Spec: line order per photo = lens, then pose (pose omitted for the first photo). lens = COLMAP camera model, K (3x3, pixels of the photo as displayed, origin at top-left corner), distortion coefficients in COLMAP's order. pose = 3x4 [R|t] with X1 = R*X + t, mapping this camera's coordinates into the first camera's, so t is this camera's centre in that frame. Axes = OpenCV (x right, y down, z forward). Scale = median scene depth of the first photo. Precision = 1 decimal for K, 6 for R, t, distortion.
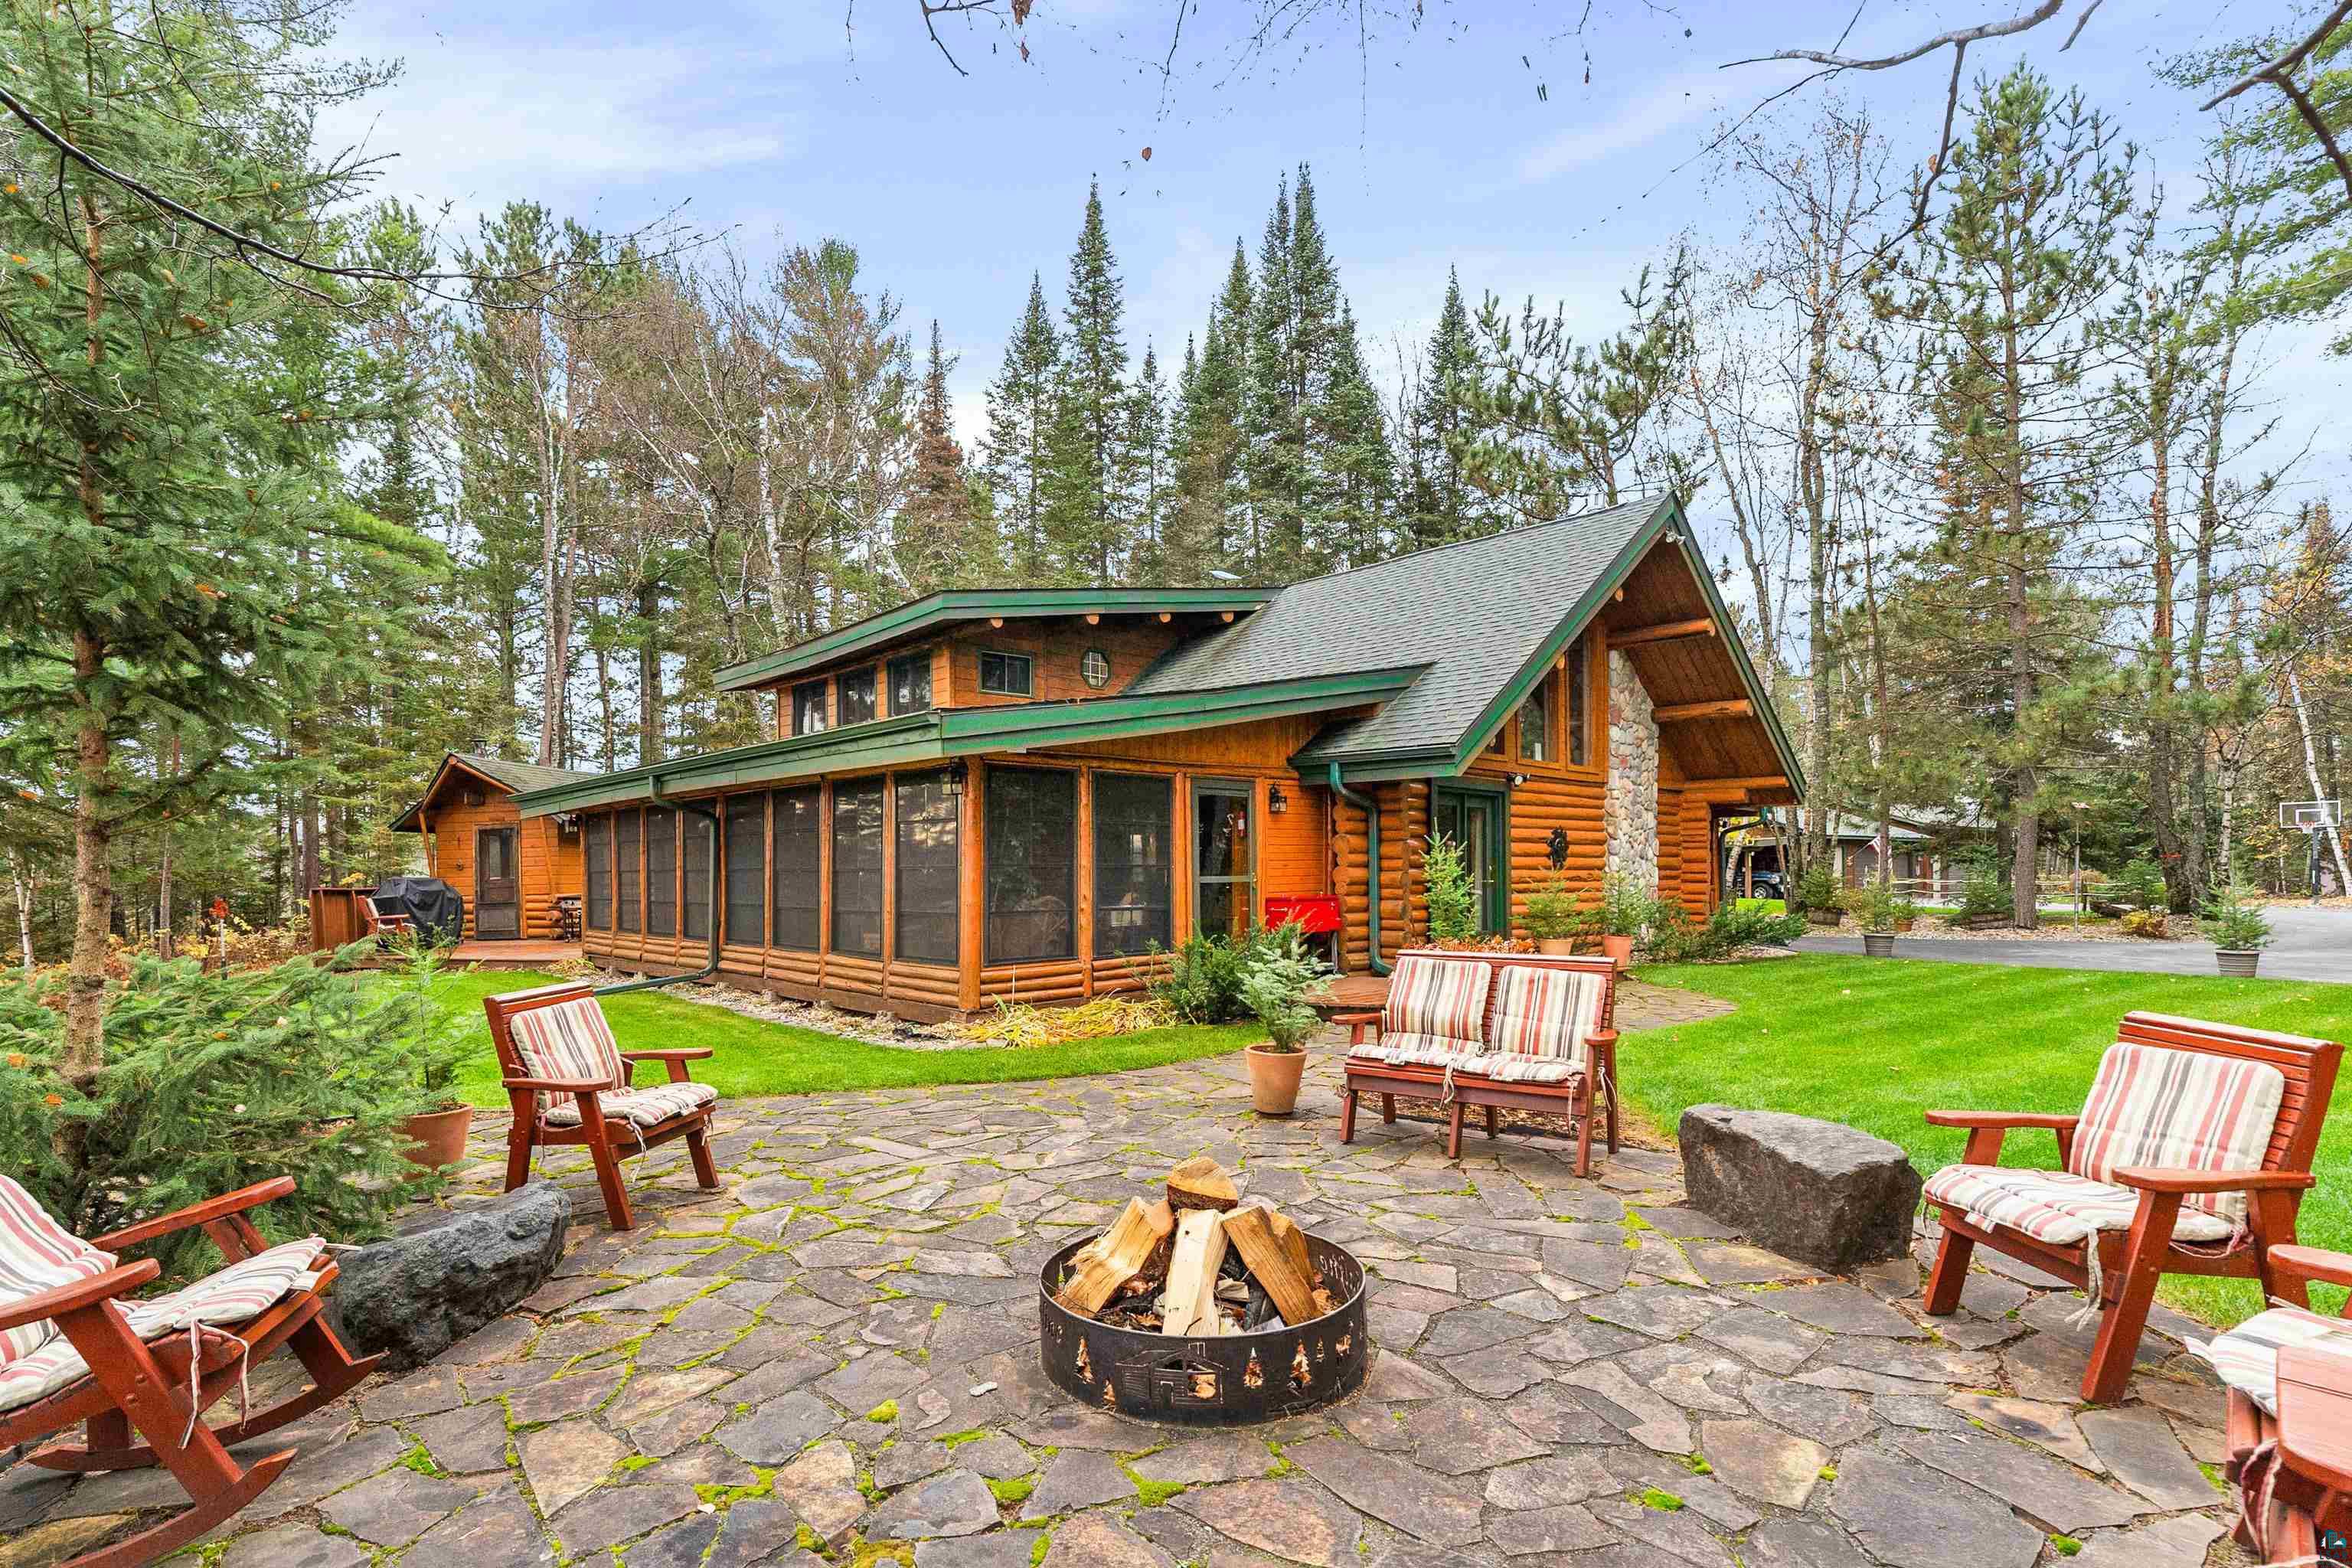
lens RADIAL K [[1120.1, 0, 1191.6], [0, 1120.1, 797.7], [0, 0, 1]] dist [-0.002073, 0.002741]
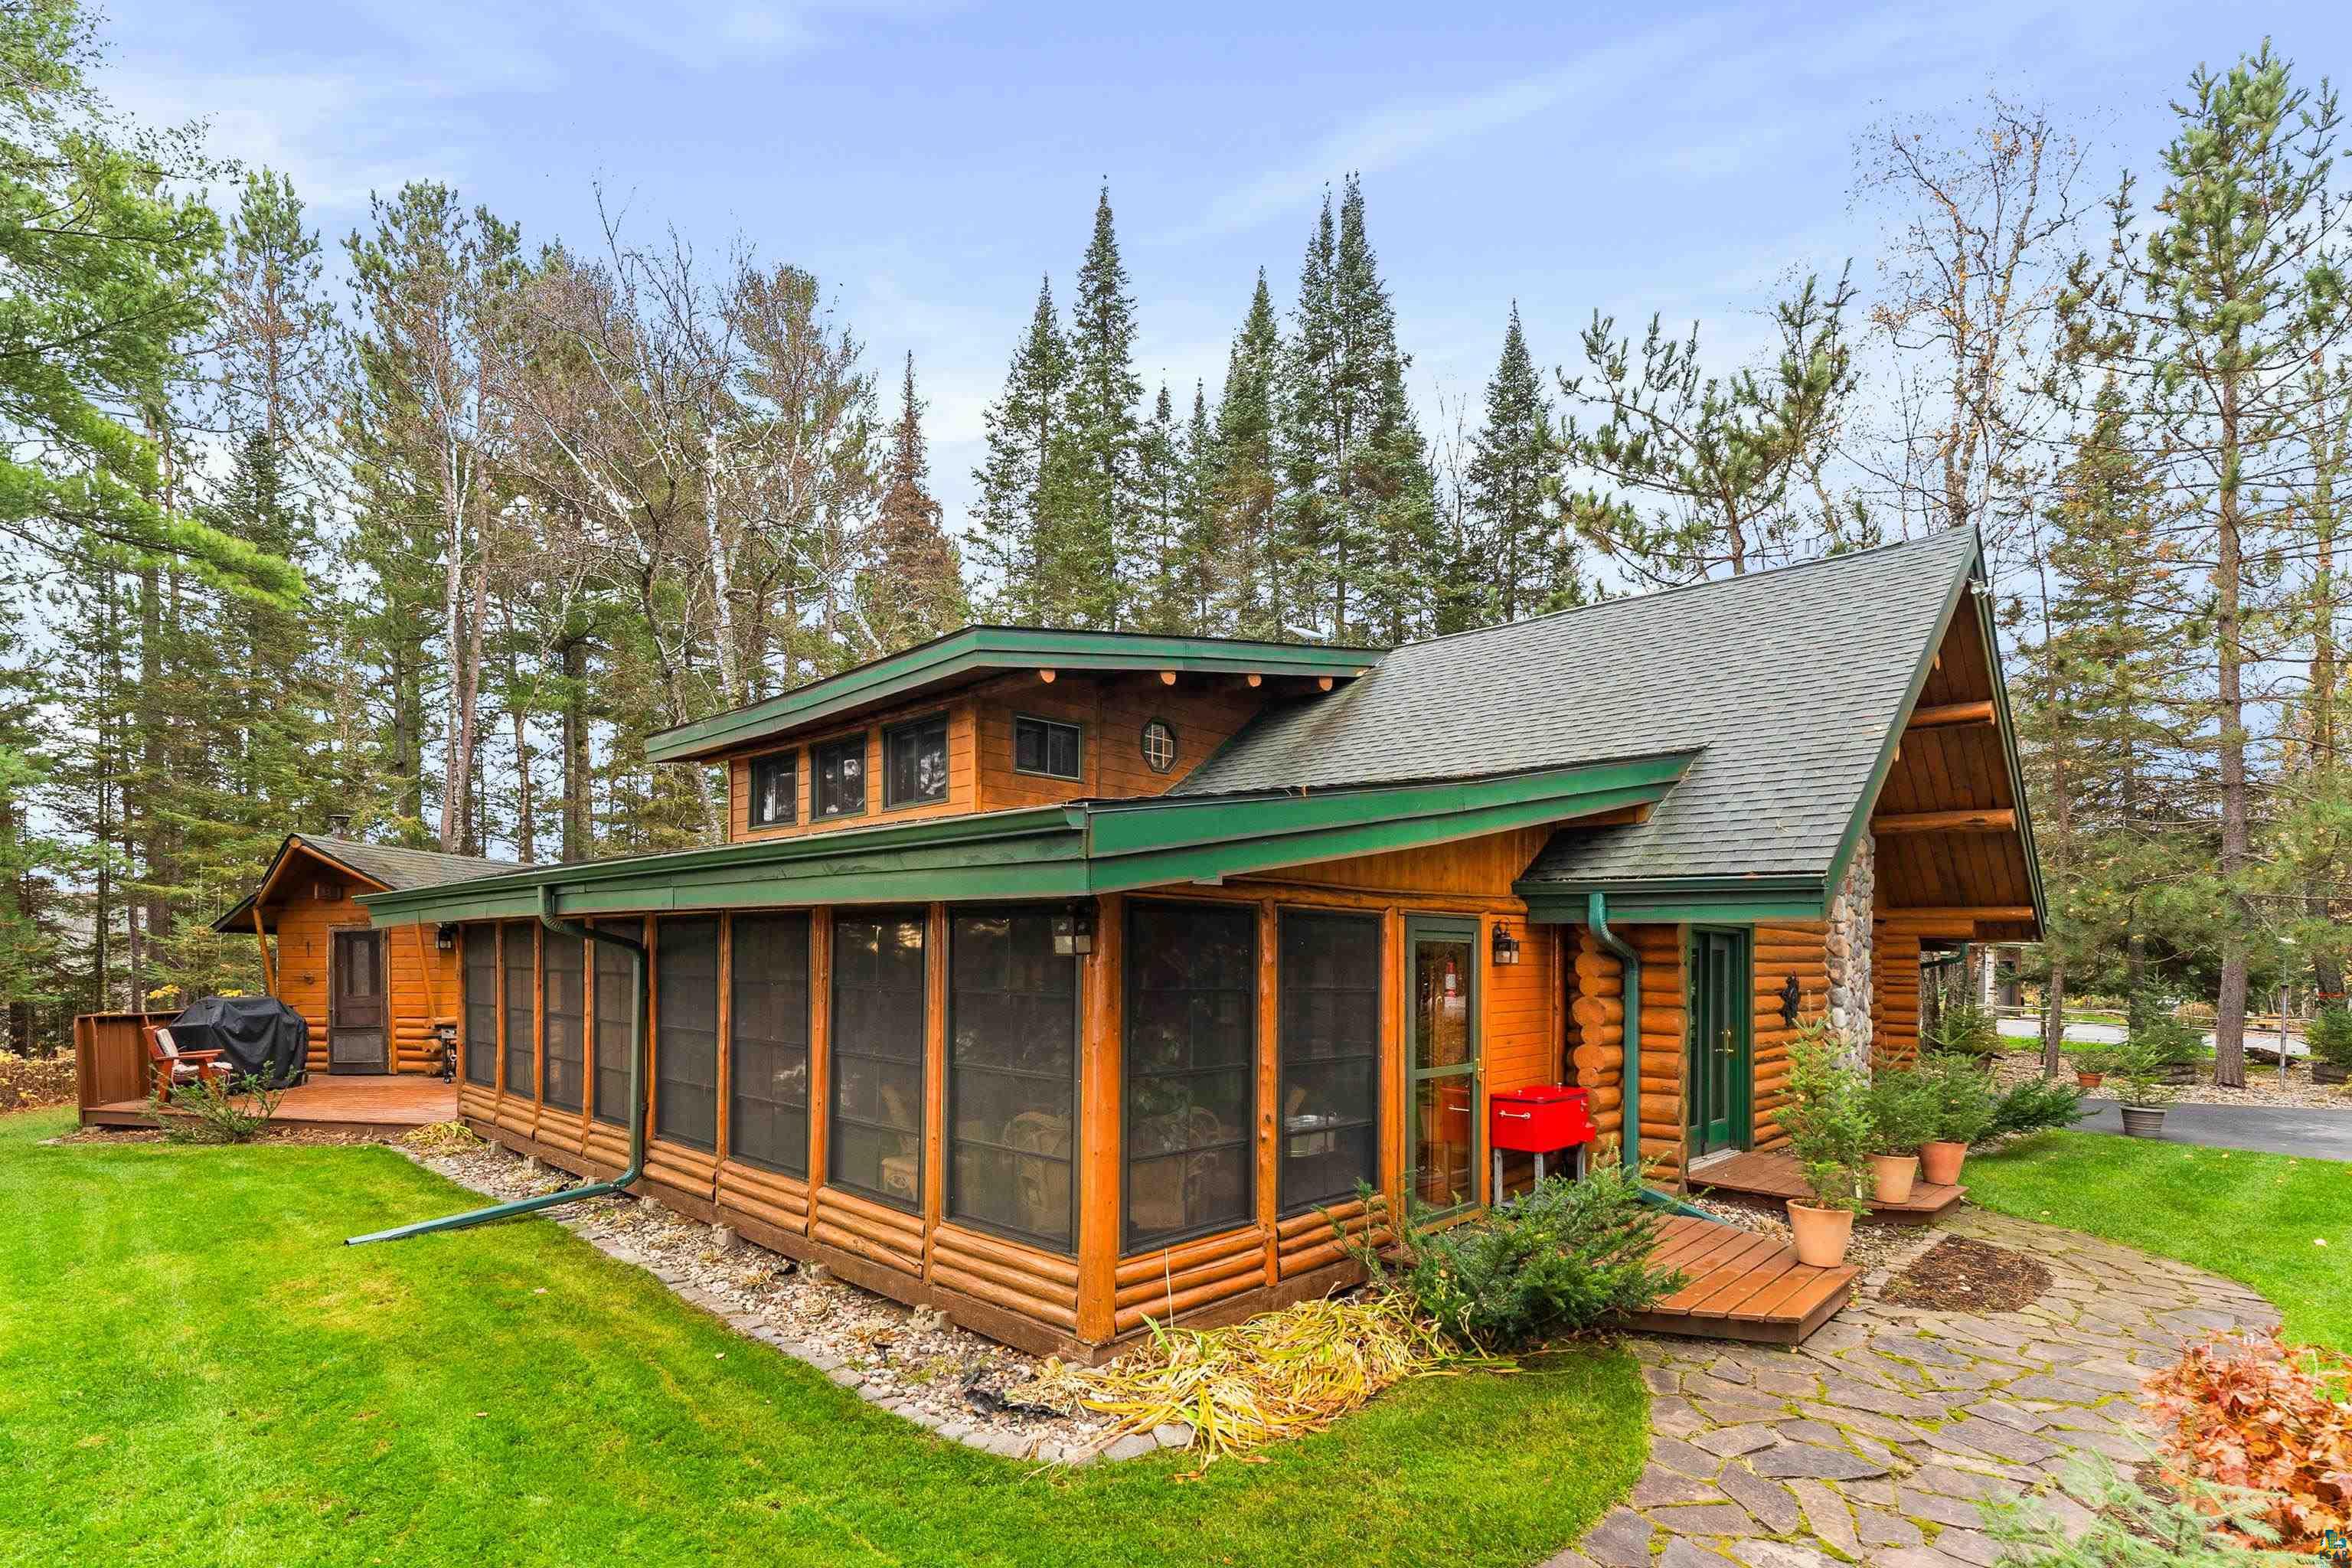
lens RADIAL K [[1120.1, 0, 1199.1], [0, 1120.1, 916.6], [0, 0, 1]] dist [-0.002073, 0.002741]
pose [[0.998400, 0.020931, 0.052521, -0.070110], [-0.022339, 0.999403, 0.026372, -0.014404], [-0.051937, -0.027503, 0.998272, 0.172063]]
